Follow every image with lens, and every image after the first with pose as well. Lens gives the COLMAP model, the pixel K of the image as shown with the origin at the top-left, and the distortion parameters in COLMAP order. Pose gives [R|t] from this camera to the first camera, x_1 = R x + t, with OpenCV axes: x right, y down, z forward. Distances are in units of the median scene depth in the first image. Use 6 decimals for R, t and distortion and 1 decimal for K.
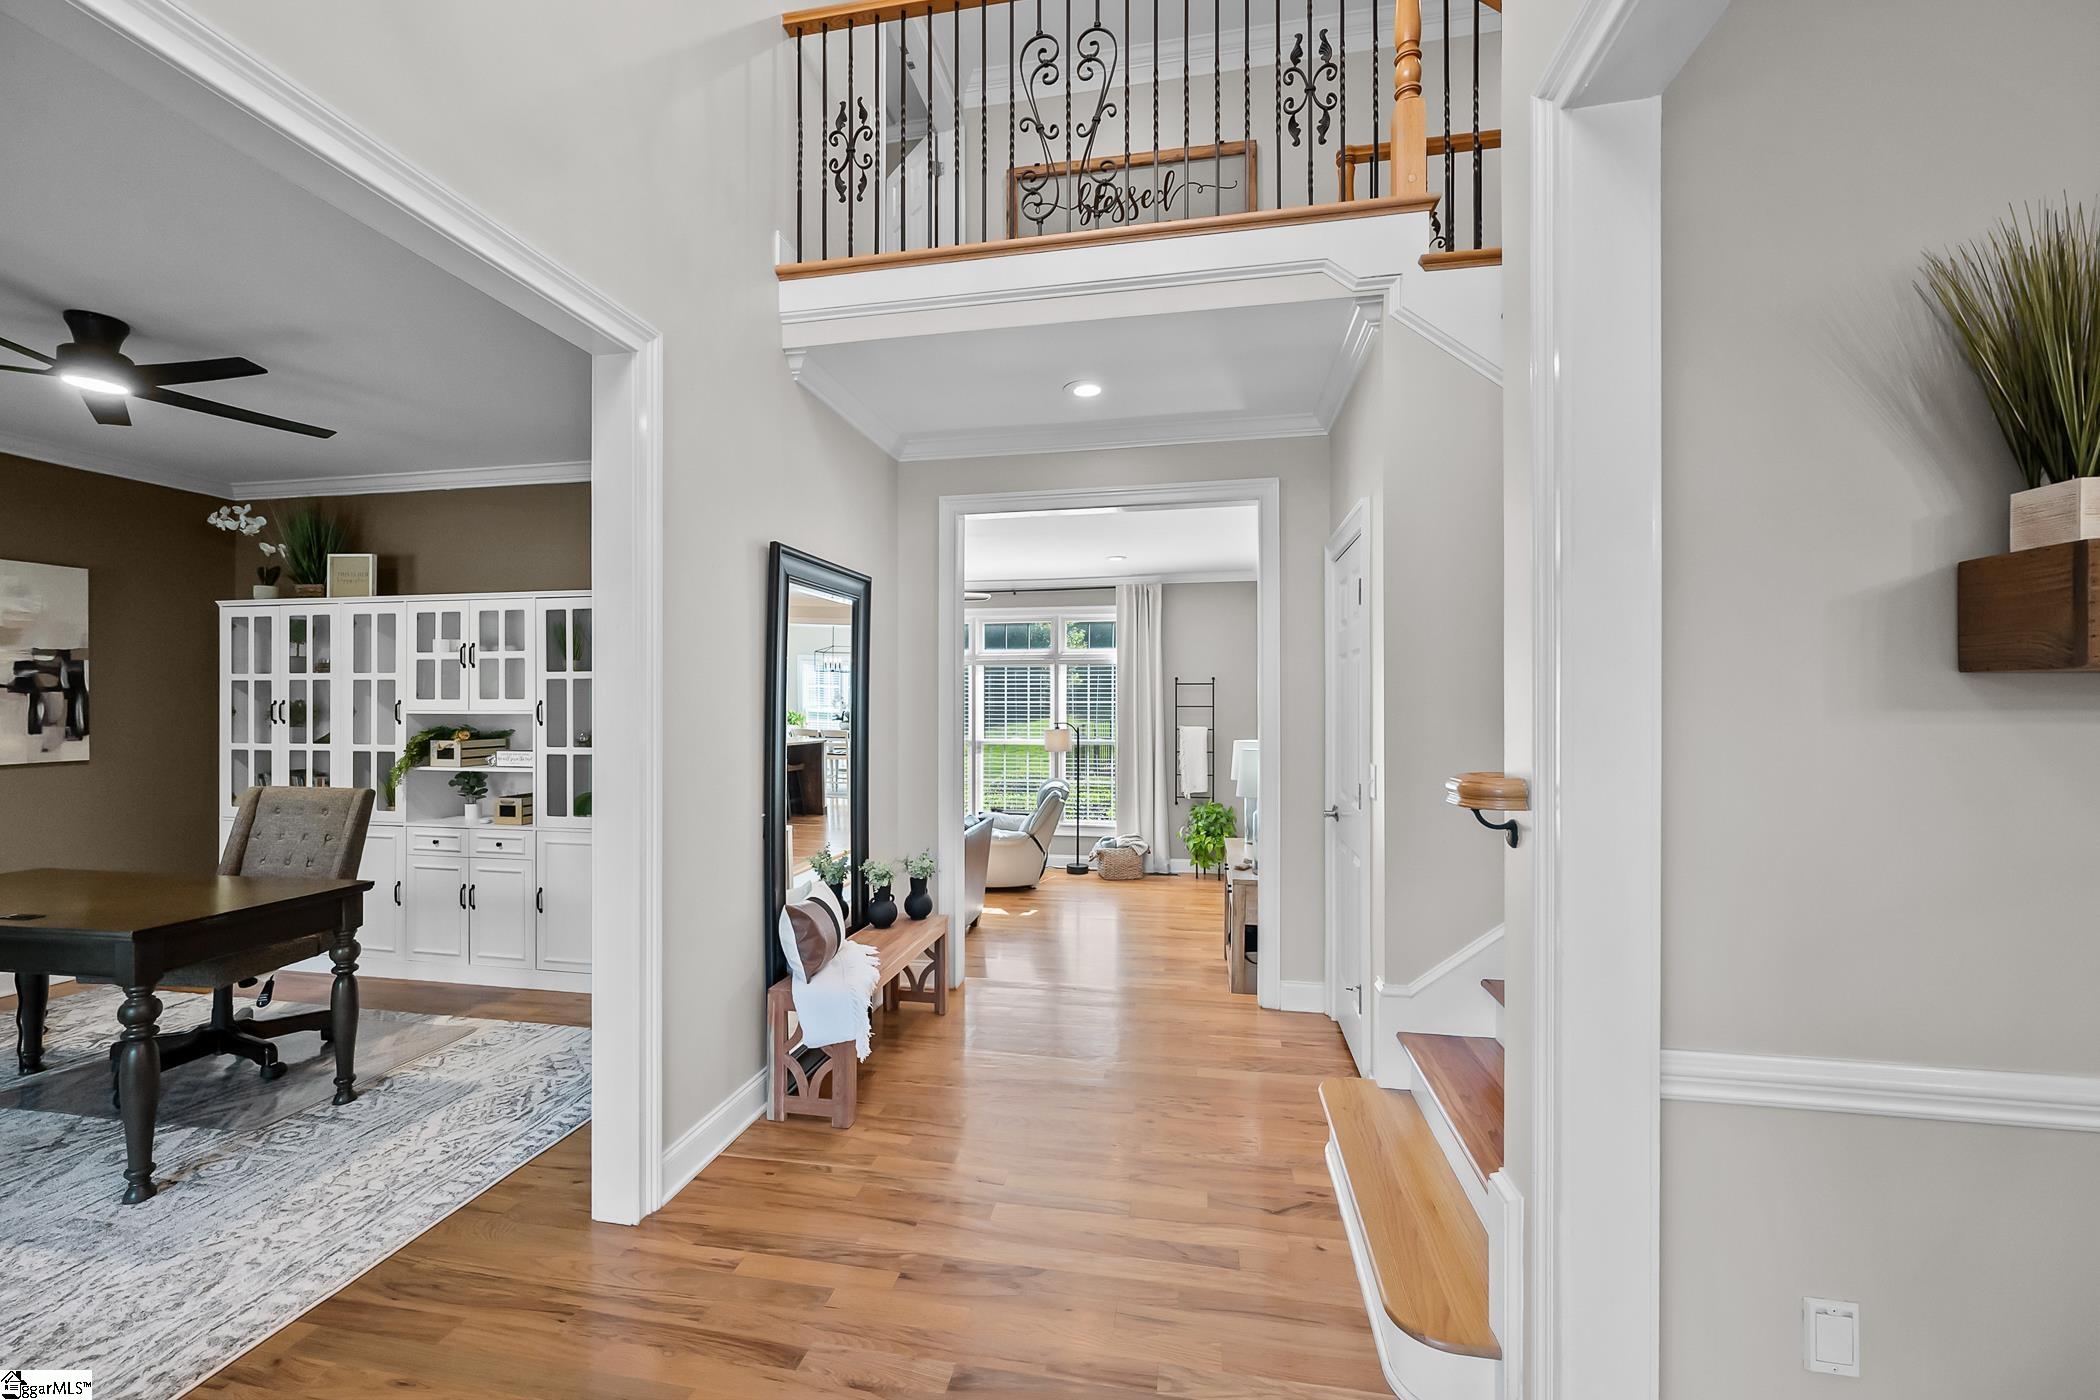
lens RADIAL K [[832.6, 0, 1053.6], [0, 832.6, 701.6], [0, 0, 1]] dist [-0.002194, 0.000552]
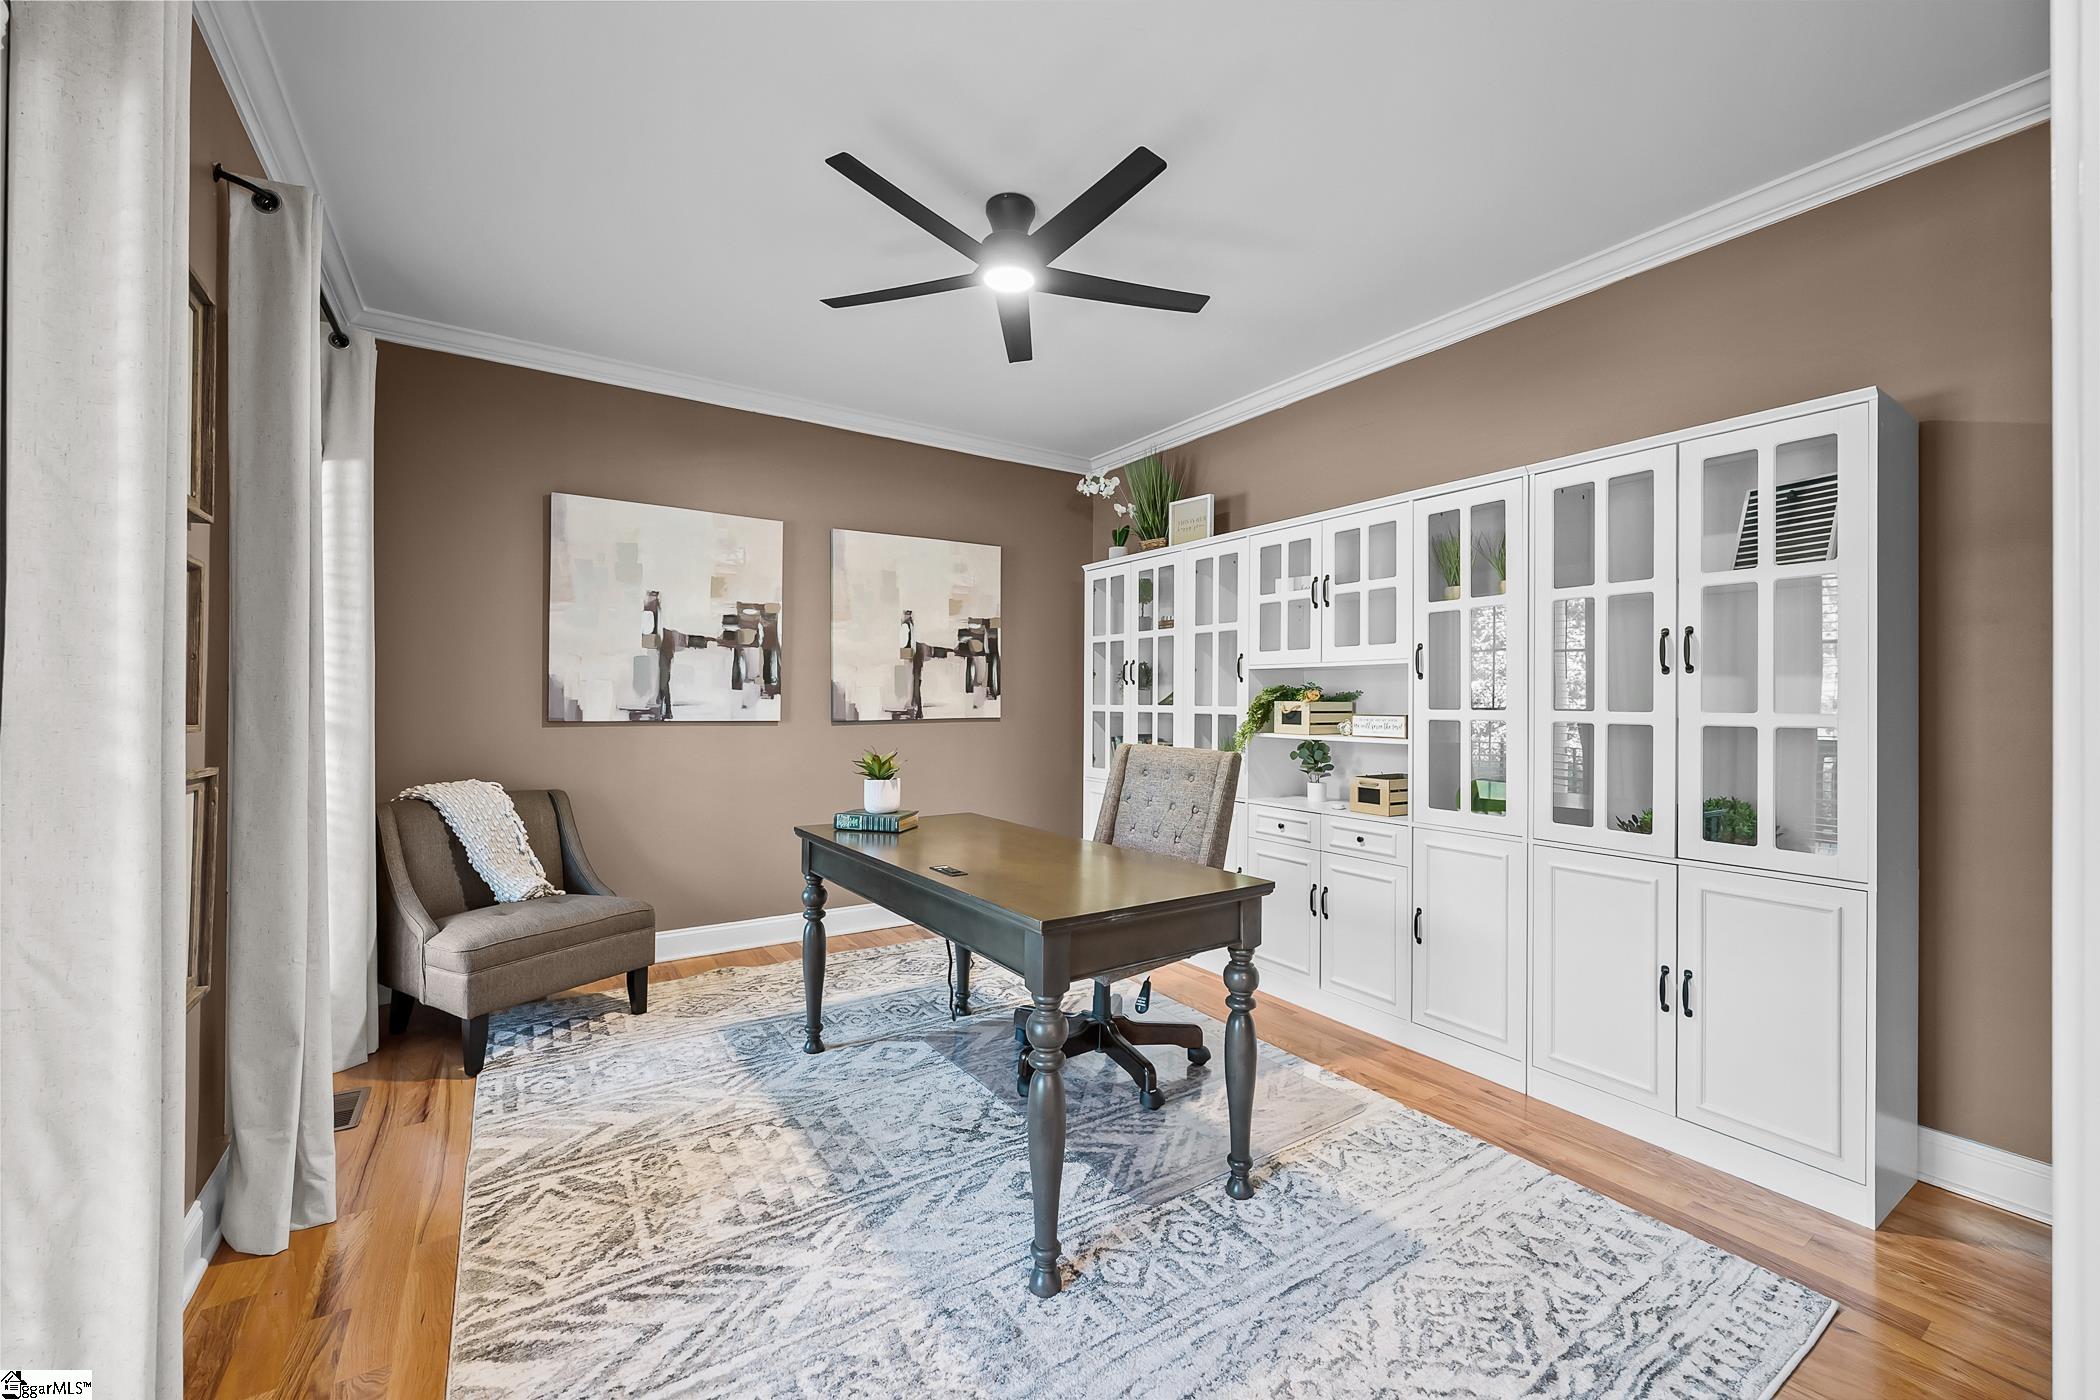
lens RADIAL K [[832.6, 0, 1050.4], [0, 832.6, 702.0], [0, 0, 1]] dist [-0.002194, 0.000552]
pose [[0.698325, 0.006392, -0.715752, -0.326572], [-0.005827, 0.999978, 0.003244, 0.047430], [0.715757, 0.001905, 0.698347, 0.278409]]
